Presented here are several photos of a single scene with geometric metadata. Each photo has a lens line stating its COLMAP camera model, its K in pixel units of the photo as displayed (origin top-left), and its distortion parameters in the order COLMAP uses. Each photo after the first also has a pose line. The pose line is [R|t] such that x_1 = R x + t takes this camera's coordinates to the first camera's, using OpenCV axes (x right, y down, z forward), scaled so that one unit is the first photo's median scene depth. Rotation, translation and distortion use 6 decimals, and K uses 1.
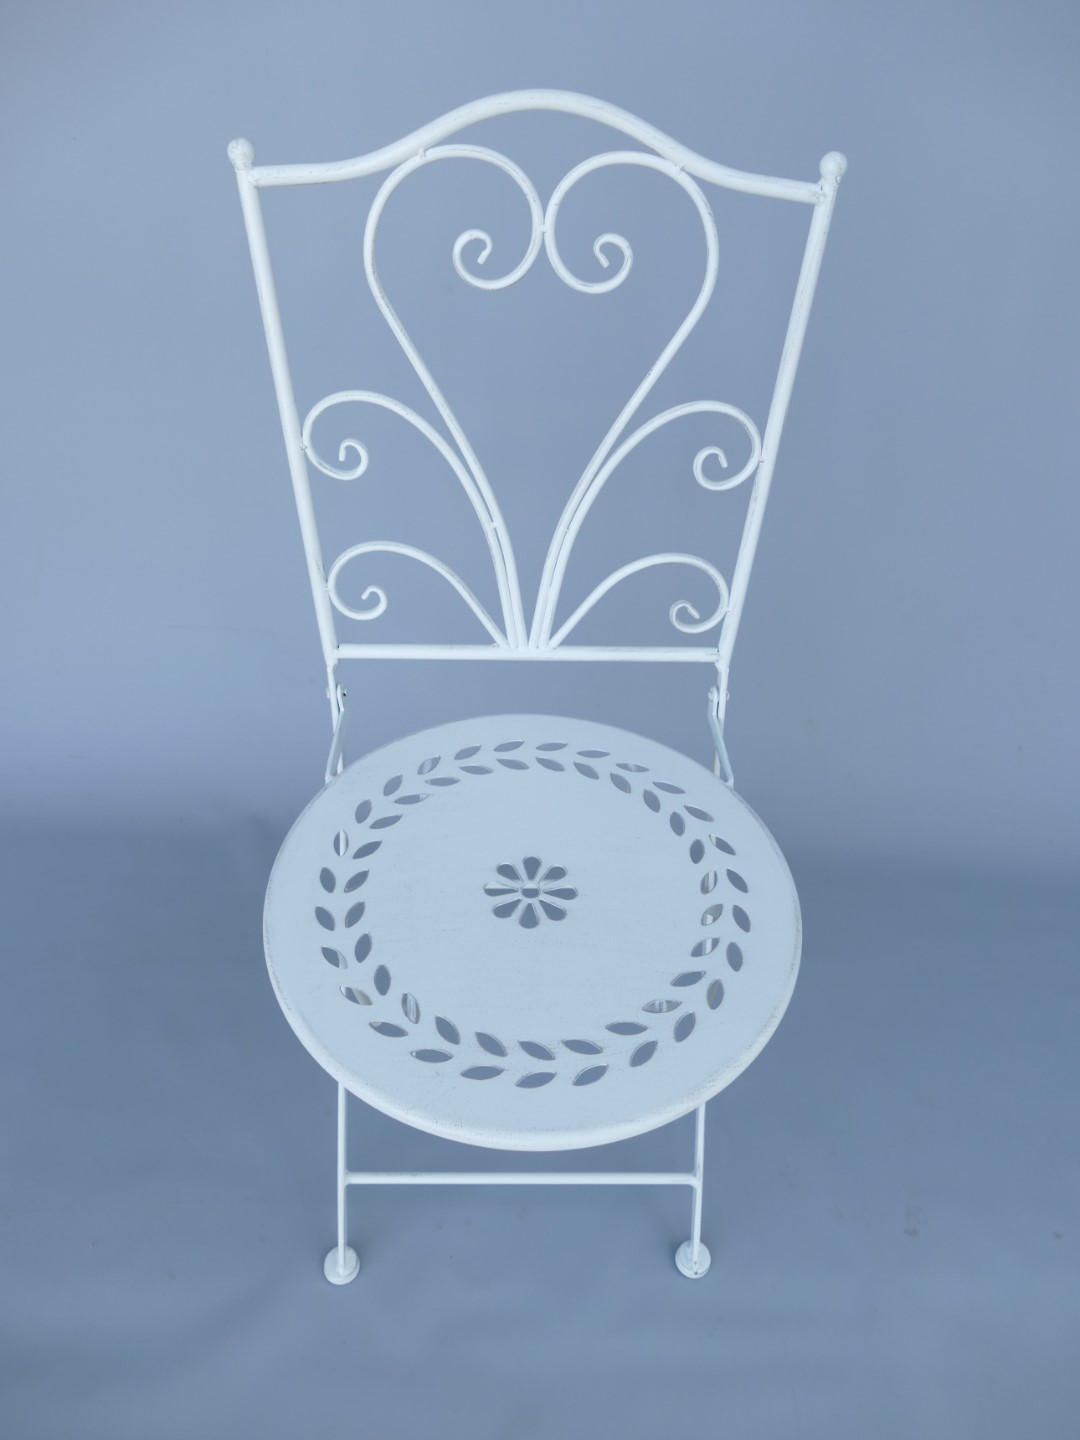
lens RADIAL K [[1149.7, 0, 542.2], [0, 1149.7, 725.2], [0, 0, 1]] dist [-0.012142, 0.013814]
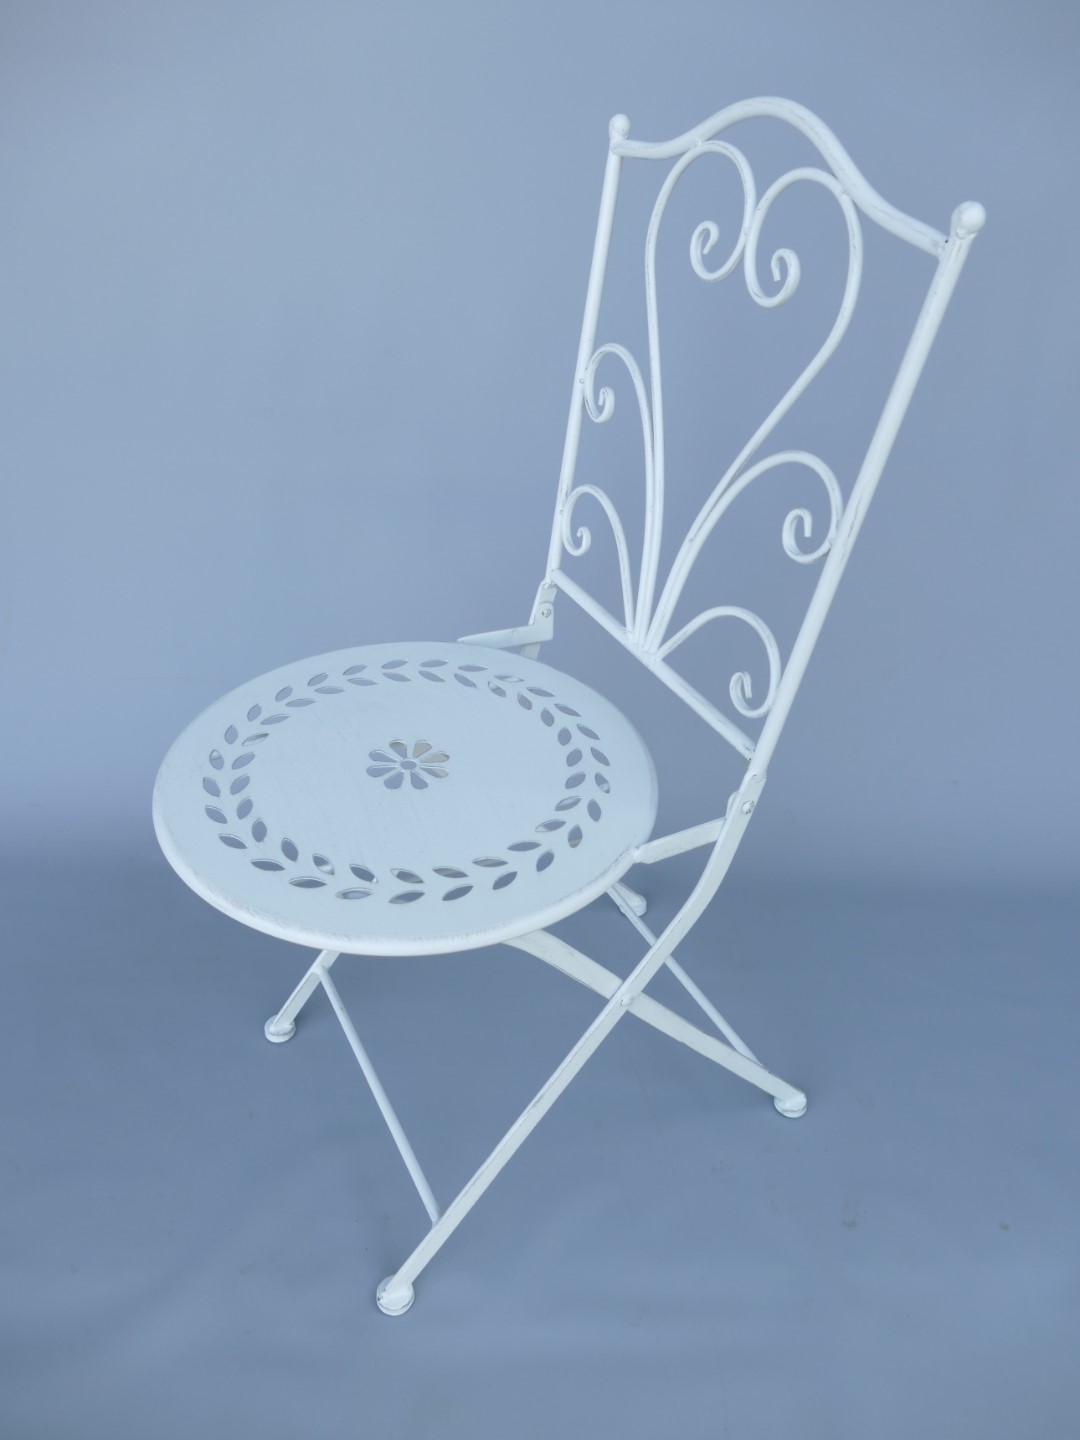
lens RADIAL K [[1149.7, 0, 549.5], [0, 1149.7, 722.4], [0, 0, 1]] dist [-0.012142, 0.013814]
pose [[0.436531, 0.491084, -0.753841, 0.839324], [-0.633361, 0.762829, 0.130175, -0.108914], [0.638979, 0.420628, 0.644032, 0.376385]]
